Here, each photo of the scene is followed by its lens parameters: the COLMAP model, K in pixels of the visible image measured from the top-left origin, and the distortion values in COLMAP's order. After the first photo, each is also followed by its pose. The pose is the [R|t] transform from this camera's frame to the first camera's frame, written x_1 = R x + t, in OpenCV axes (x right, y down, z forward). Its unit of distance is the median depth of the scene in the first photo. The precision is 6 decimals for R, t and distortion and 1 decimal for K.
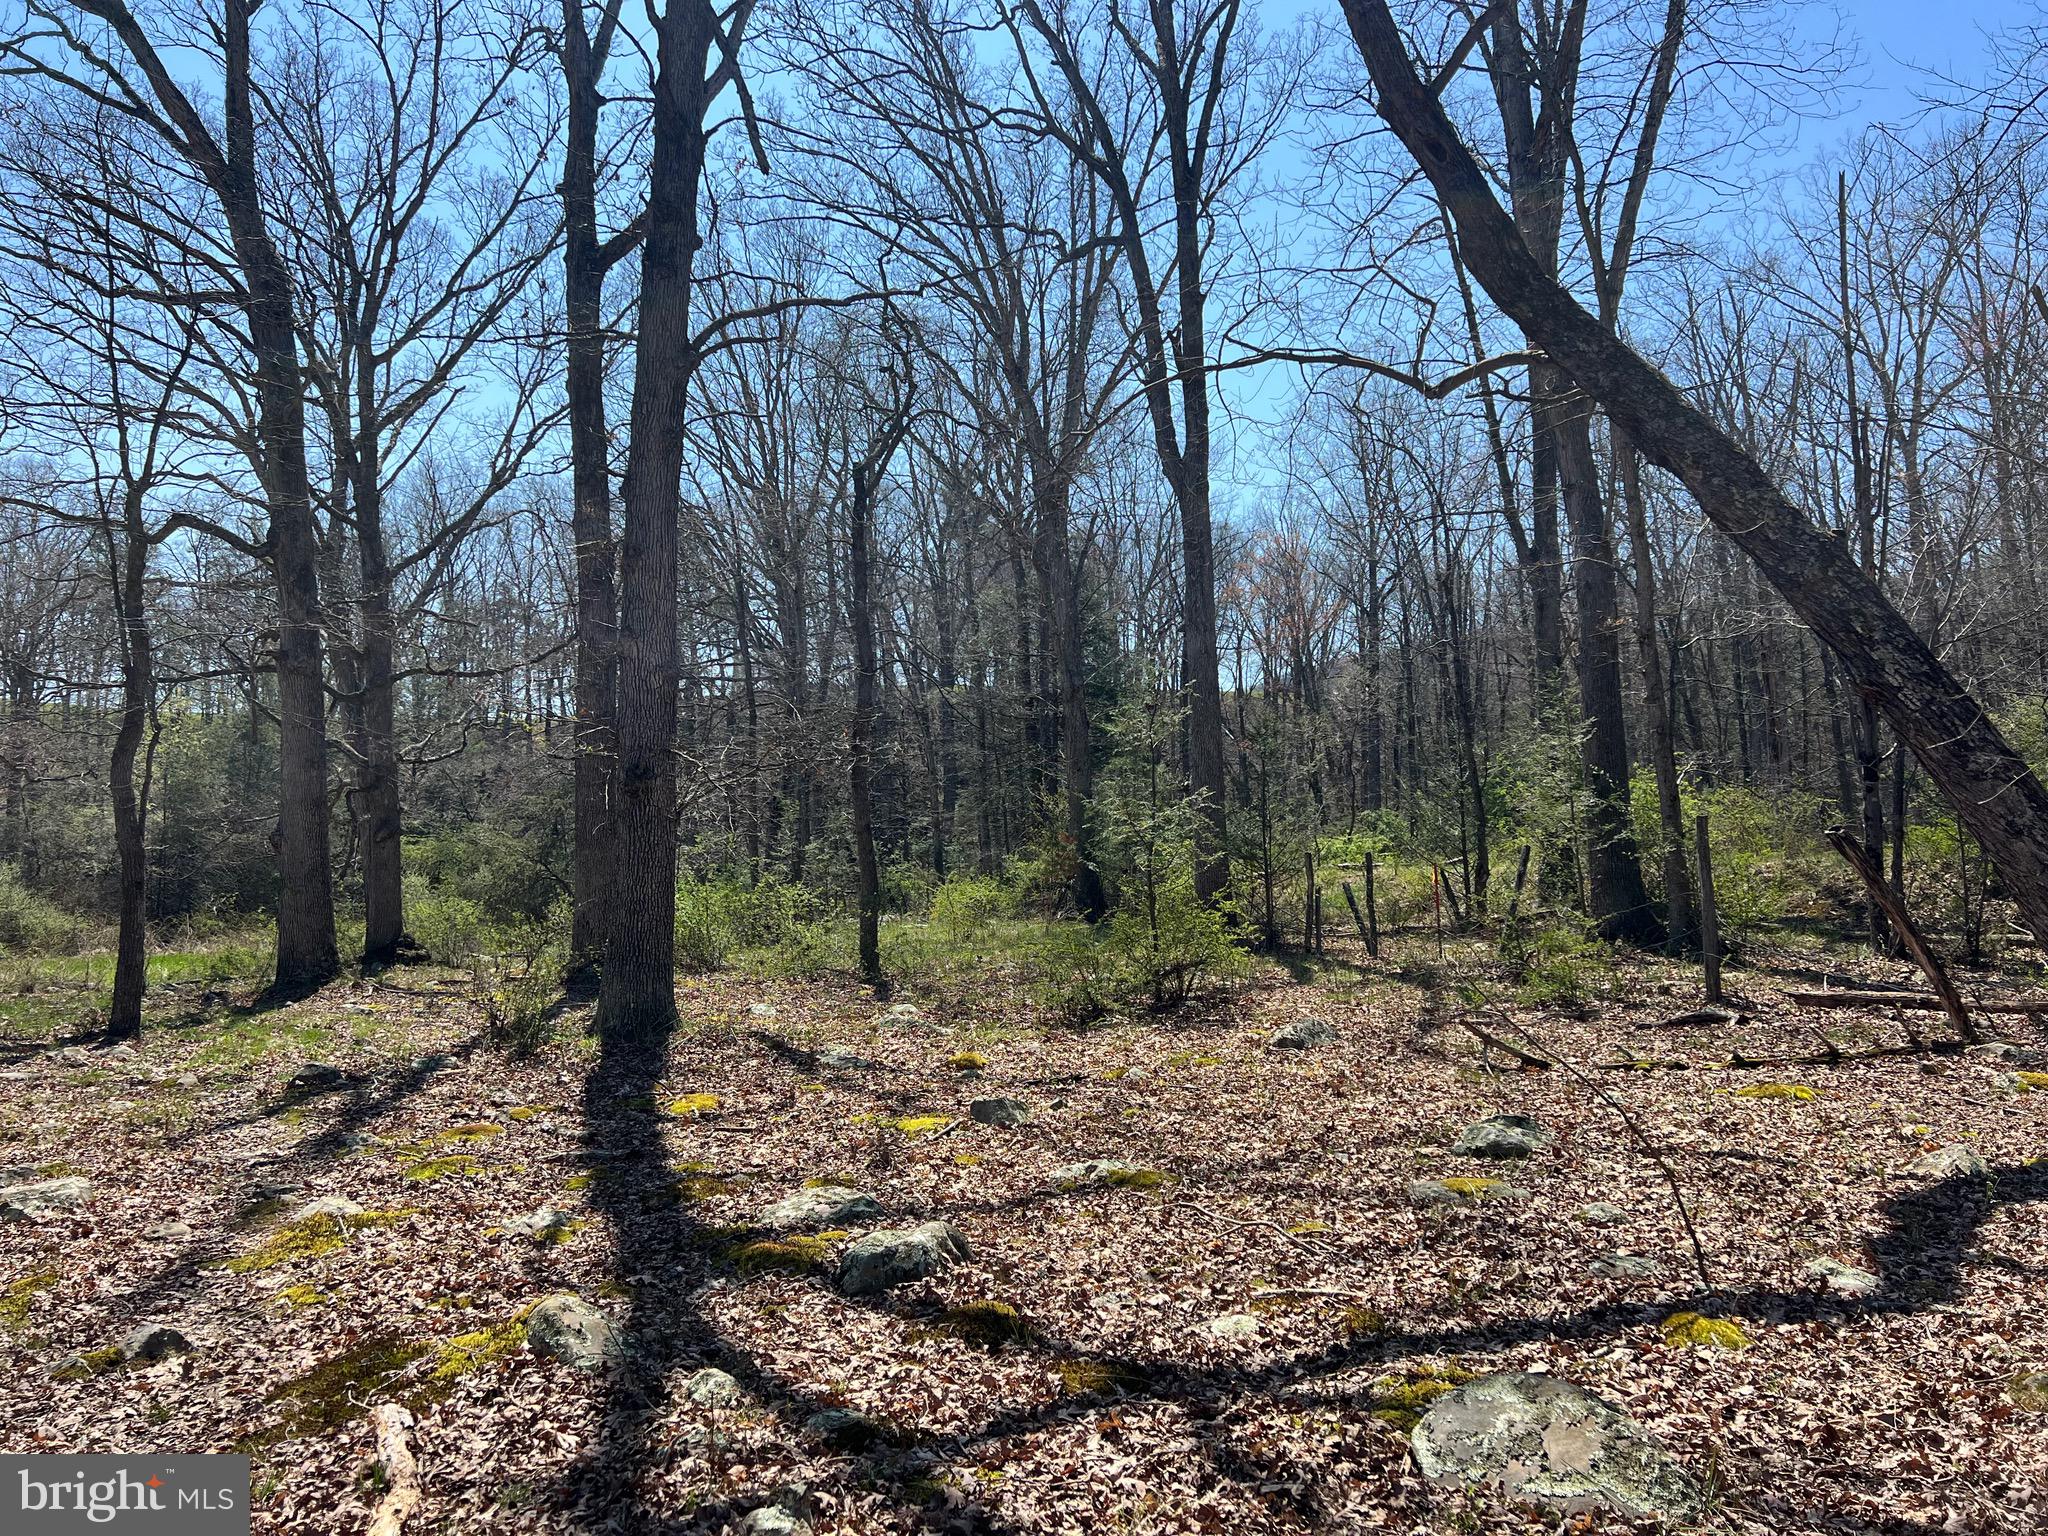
lens RADIAL K [[1551.5, 0, 1024.0], [0, 1551.5, 768.0], [0, 0, 1]] dist [0.035971, -0.003625]
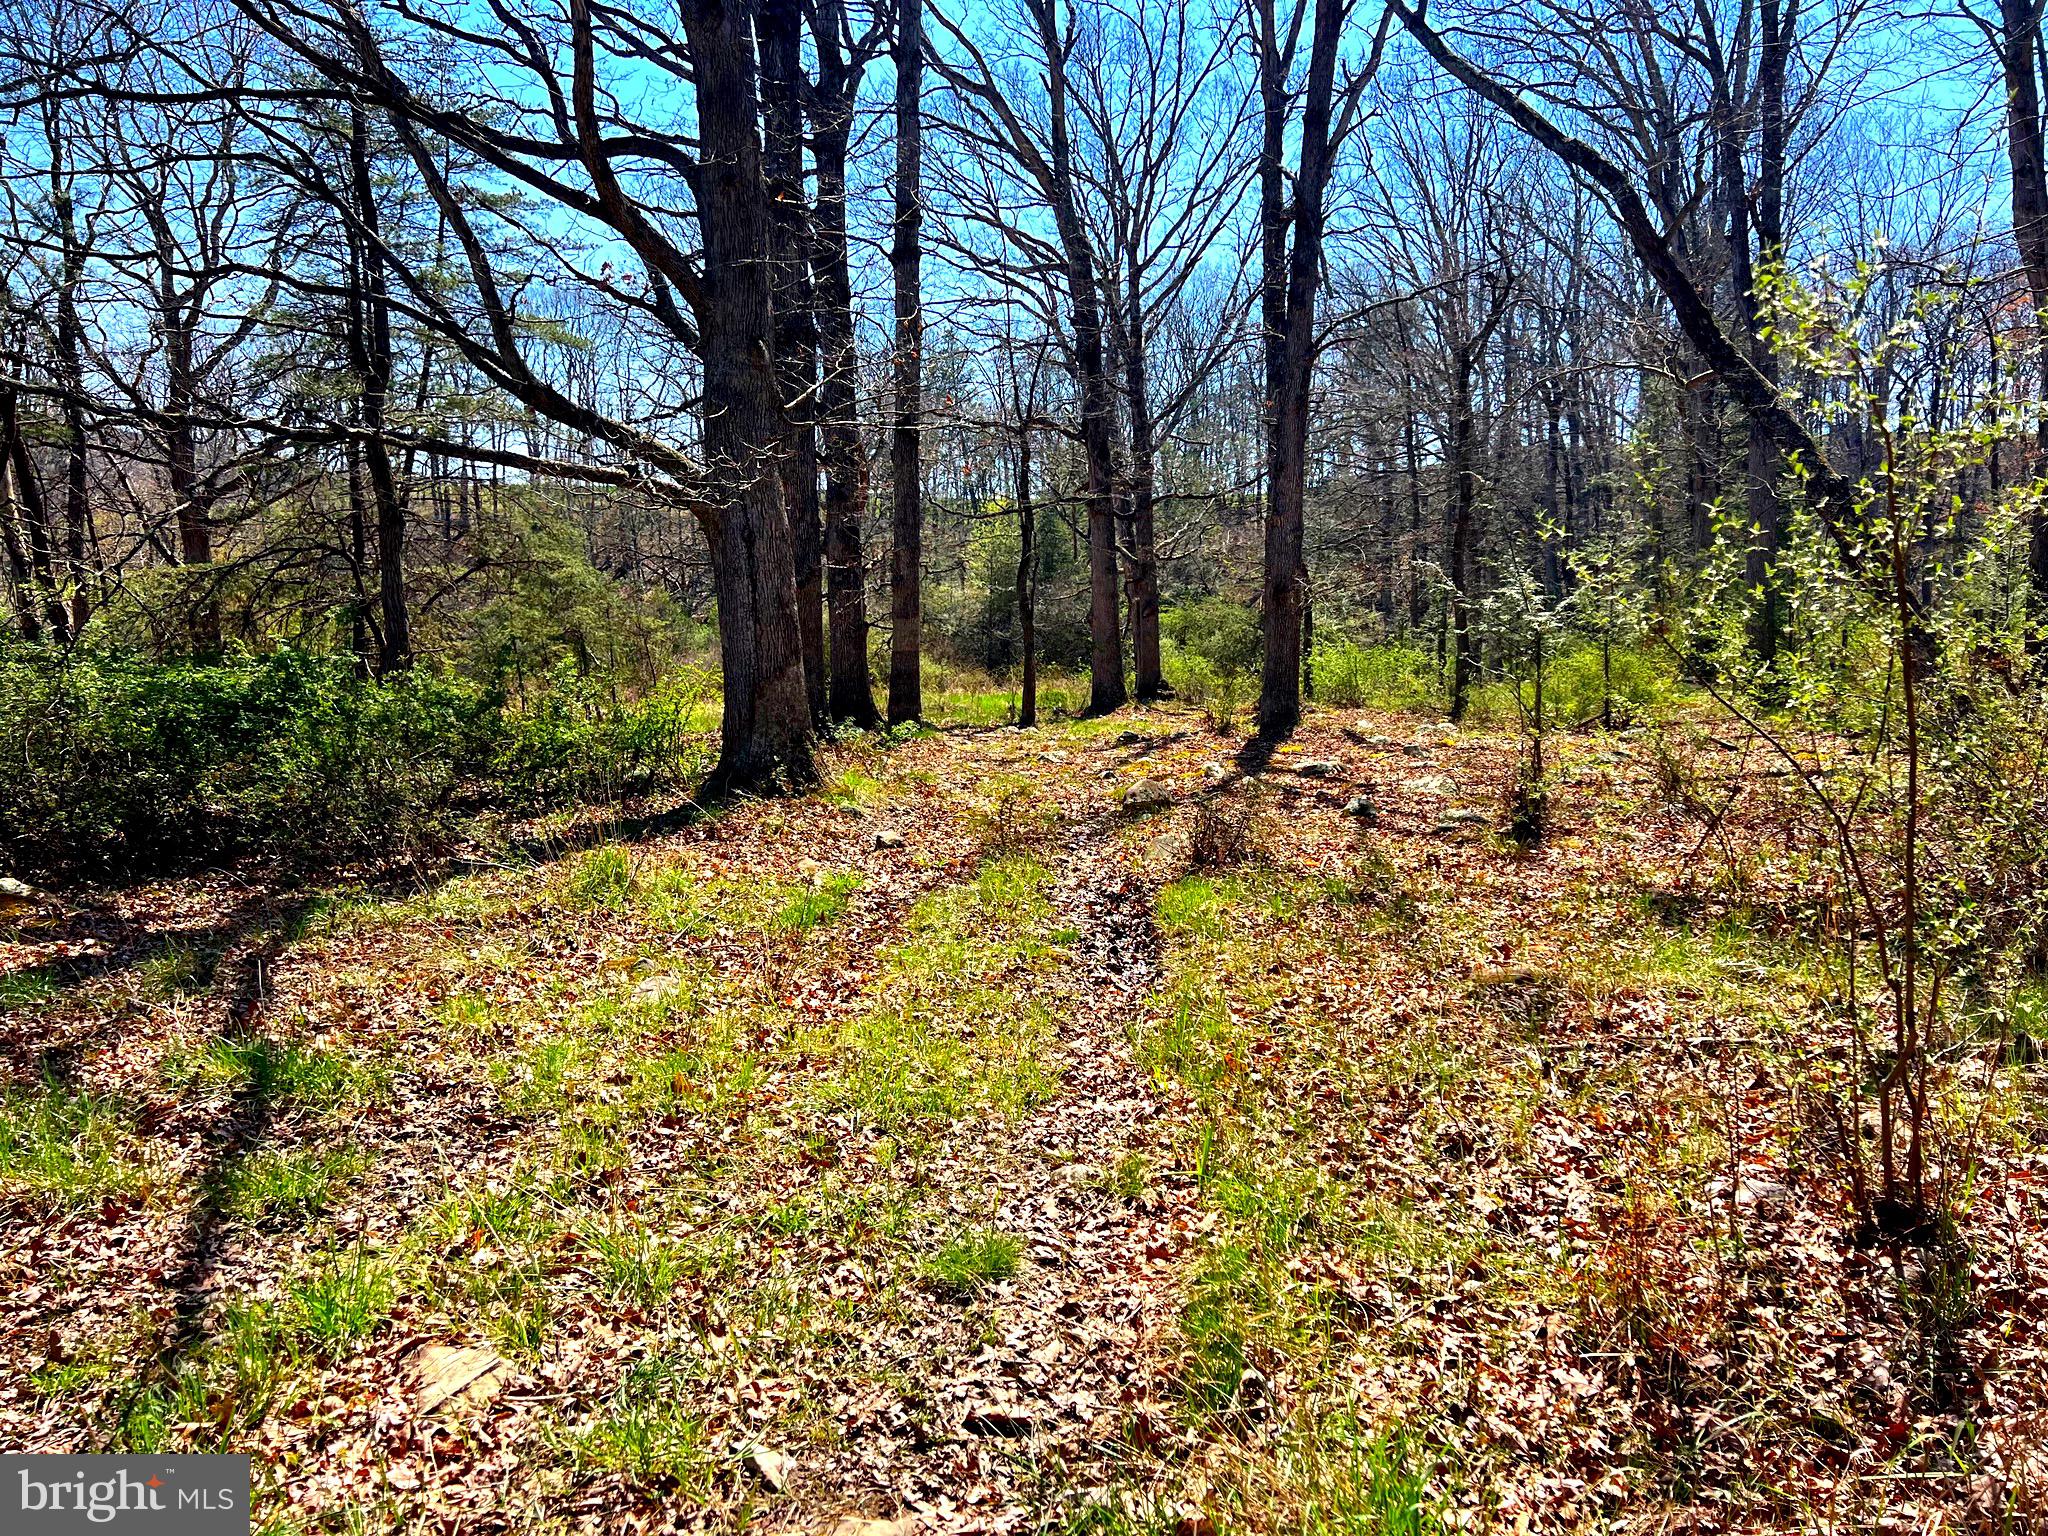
lens RADIAL K [[1551.5, 0, 1024.0], [0, 1551.5, 768.0], [0, 0, 1]] dist [0.035971, -0.003625]
pose [[0.895367, 0.042742, -0.443274, 0.153905], [0.024965, 0.989001, 0.145789, -0.029931], [0.444630, -0.141601, 0.884451, -0.405916]]
